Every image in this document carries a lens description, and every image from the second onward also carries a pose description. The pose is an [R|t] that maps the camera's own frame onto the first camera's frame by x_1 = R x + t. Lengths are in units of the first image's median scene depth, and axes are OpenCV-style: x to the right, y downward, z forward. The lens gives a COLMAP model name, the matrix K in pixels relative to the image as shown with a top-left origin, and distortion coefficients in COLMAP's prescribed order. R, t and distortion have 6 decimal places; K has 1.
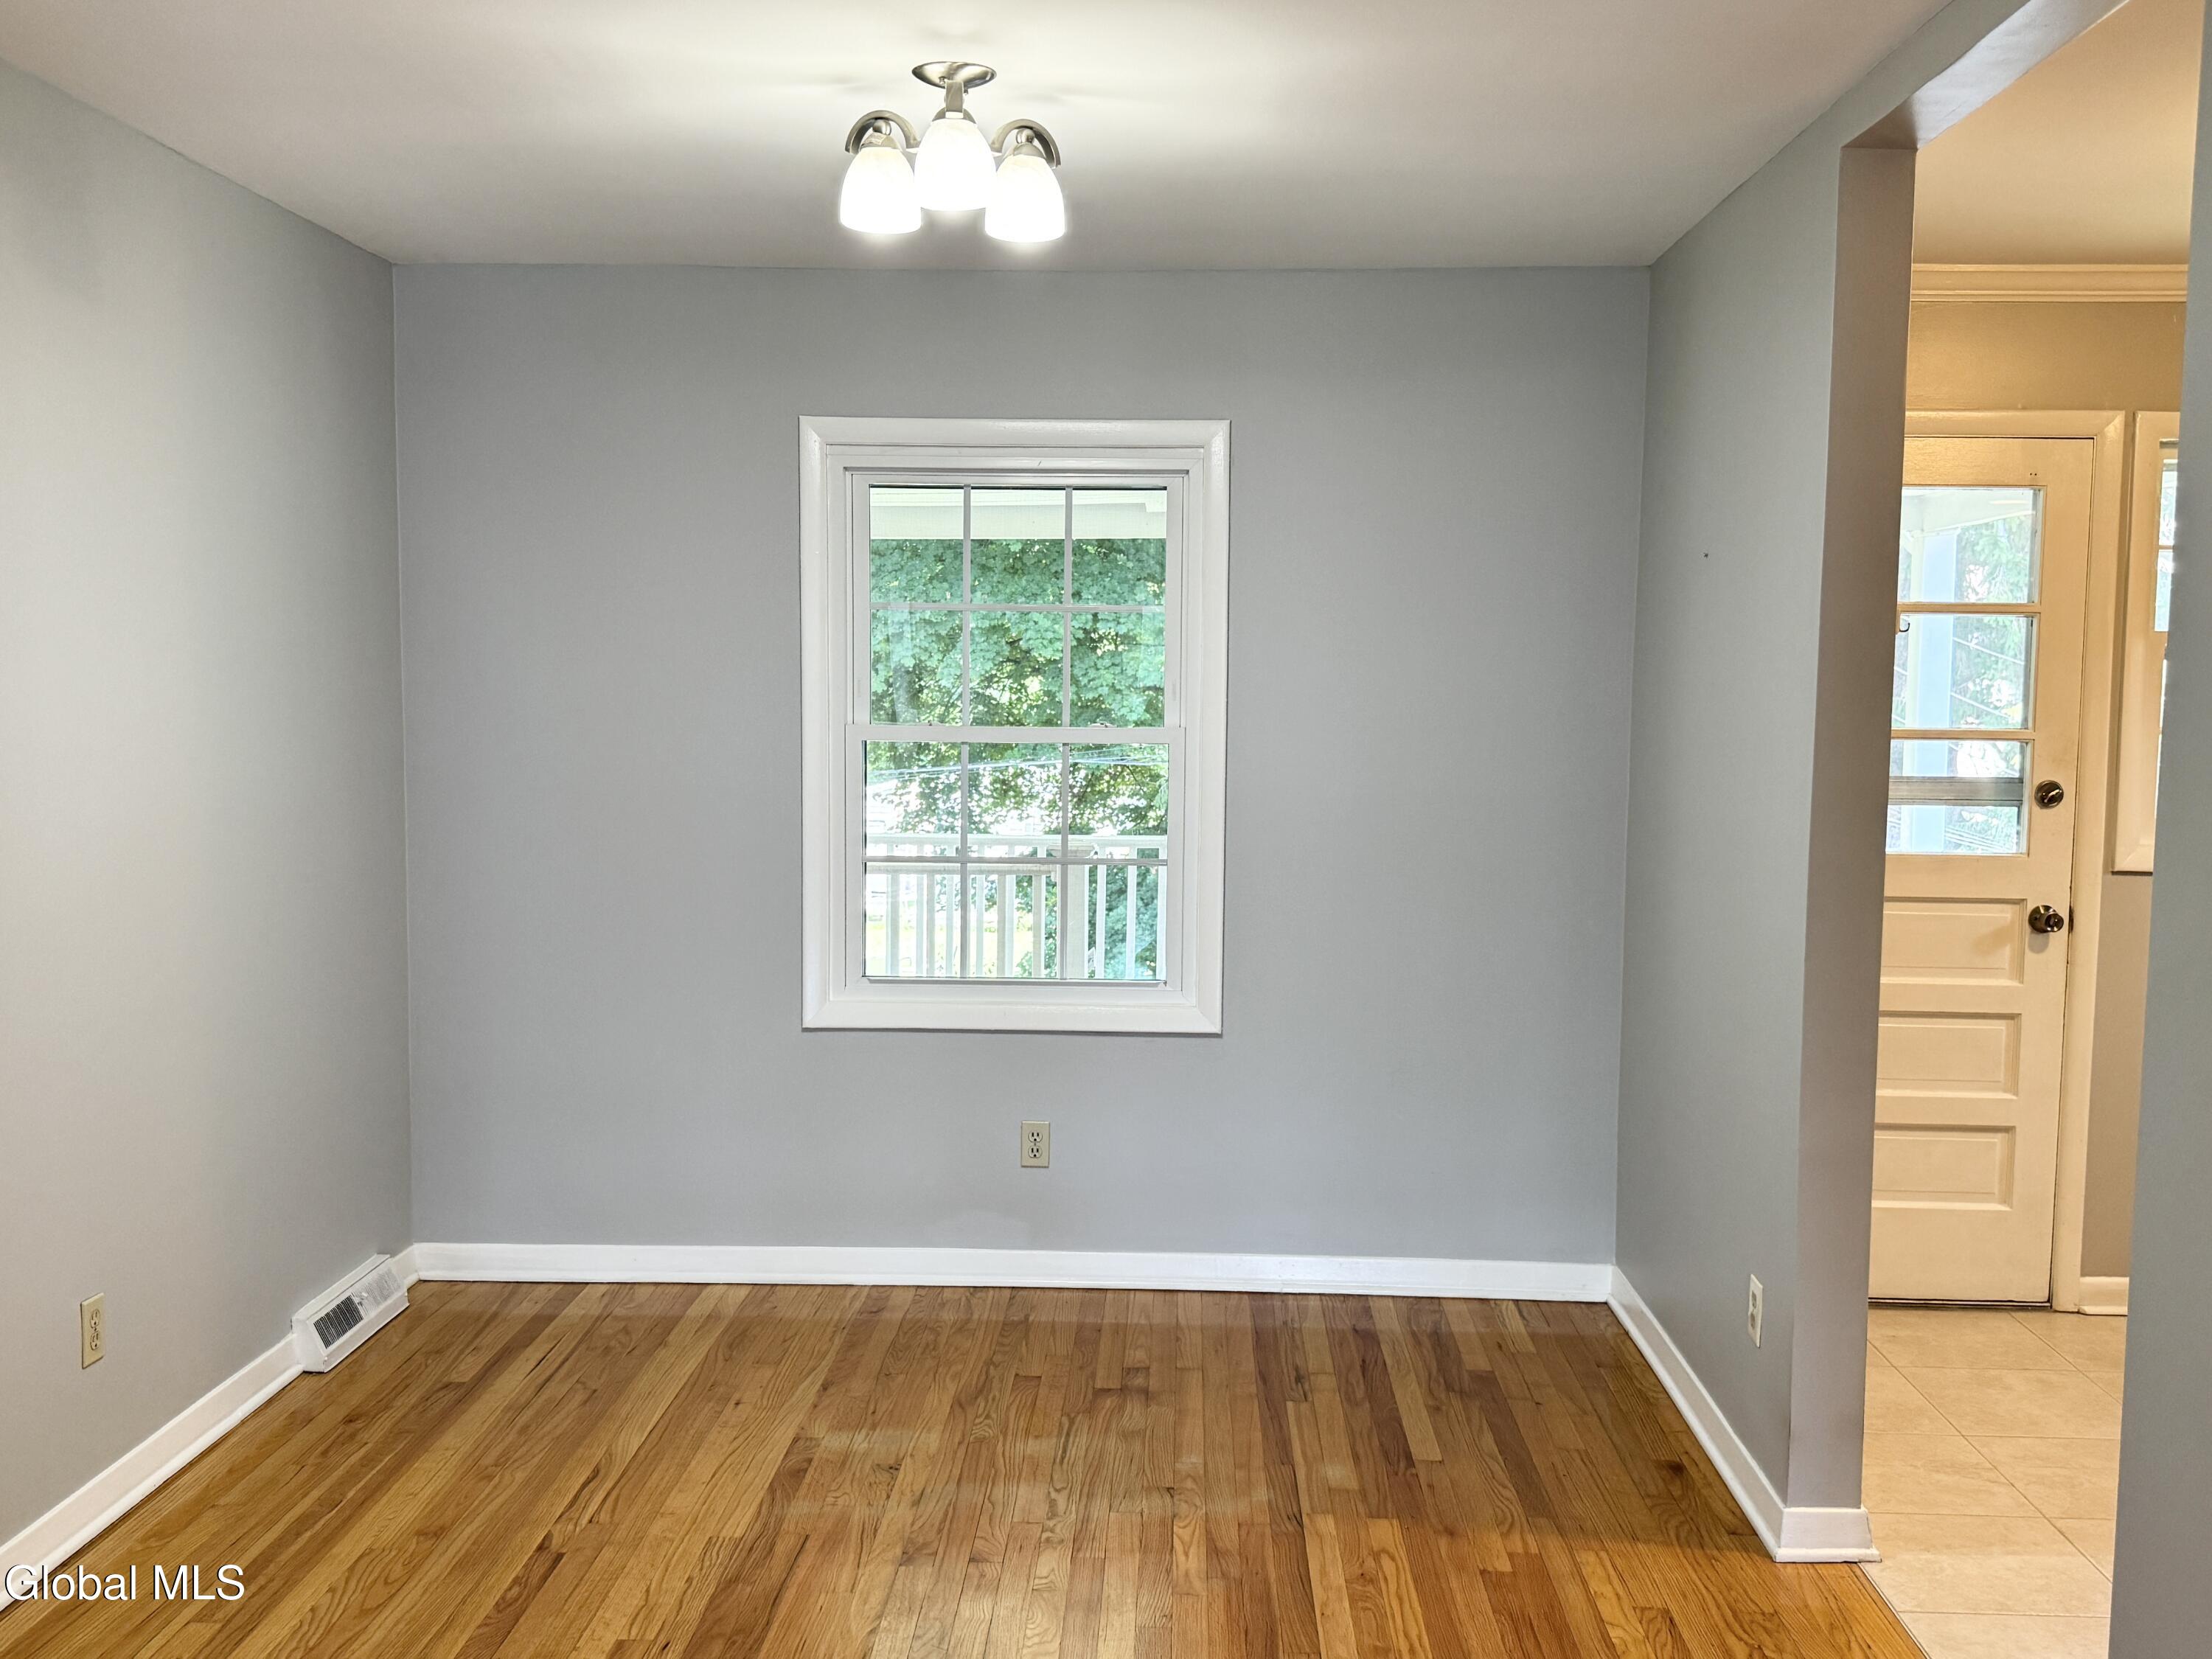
lens RADIAL K [[2027.9, 0, 1106.0], [0, 2027.9, 829.5], [0, 0, 1]] dist [-0.004912, -0.005192]
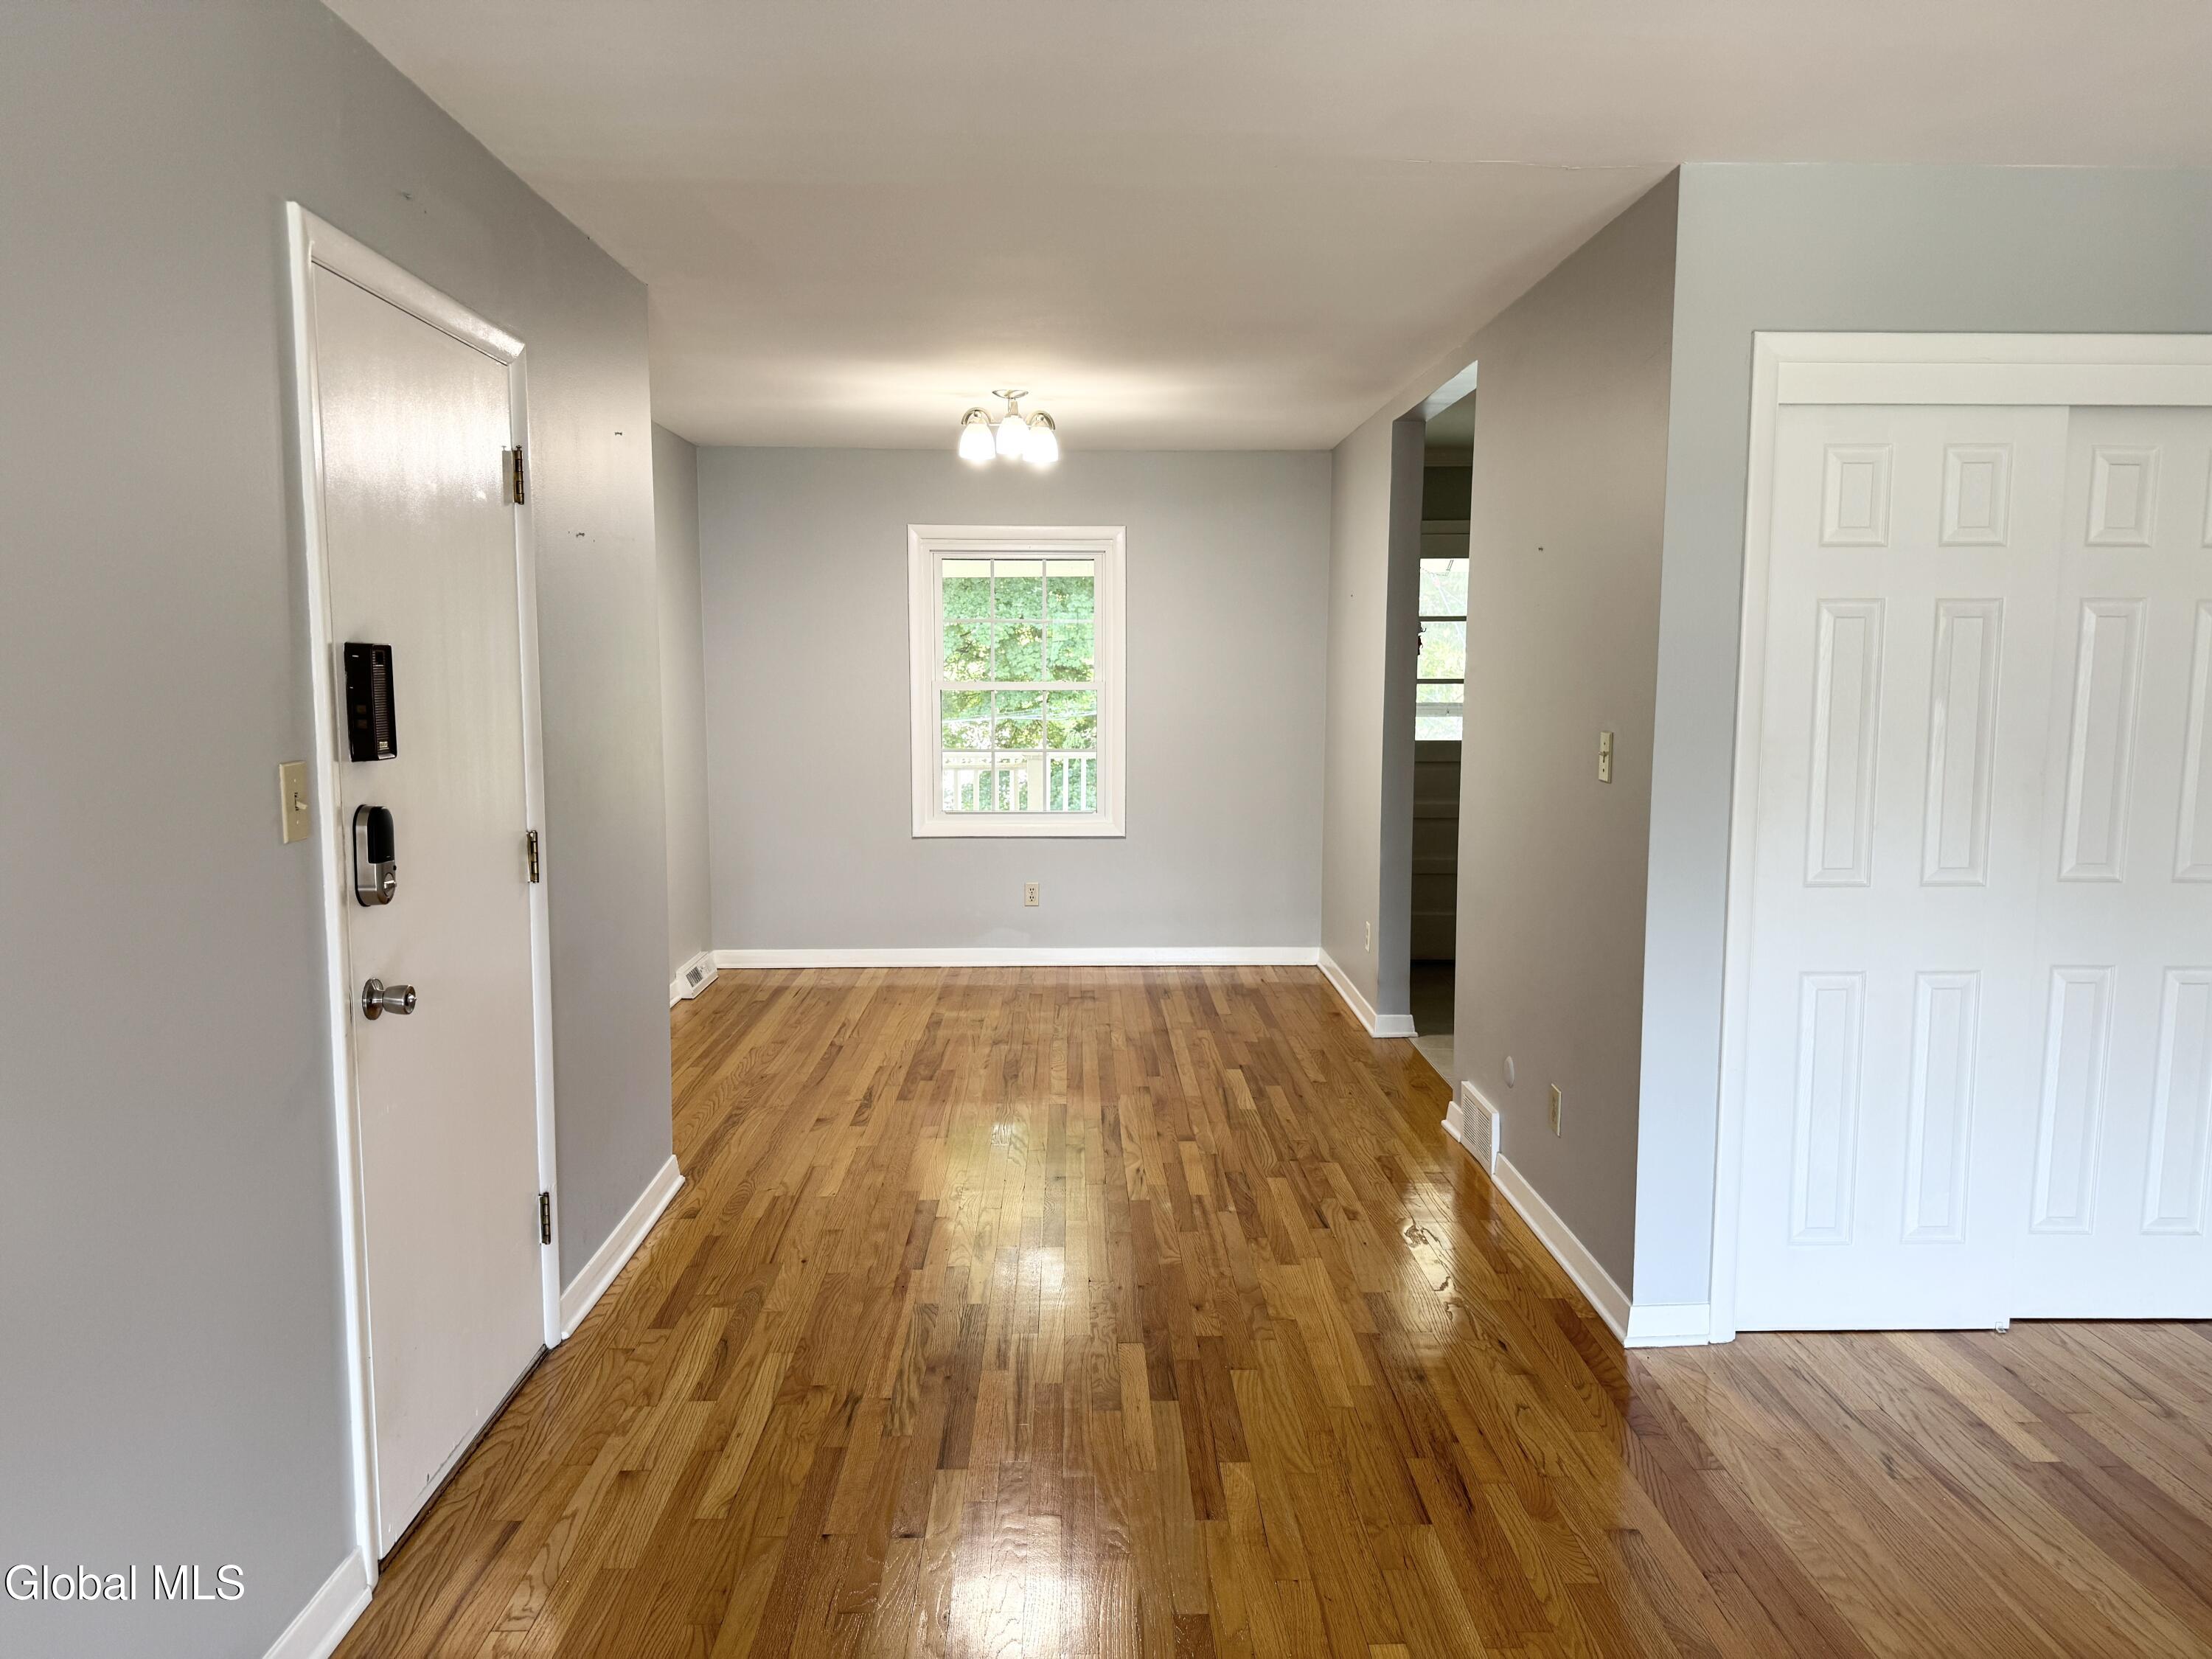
lens RADIAL K [[1564.5, 0, 1133.0], [0, 1564.5, 830.9], [0, 0, 1]] dist [0.008732, -0.003746]
pose [[0.996996, -0.013673, 0.076232, -0.053182], [0.011180, 0.999392, 0.033040, 0.045389], [-0.076638, -0.032088, 0.996543, -0.539242]]
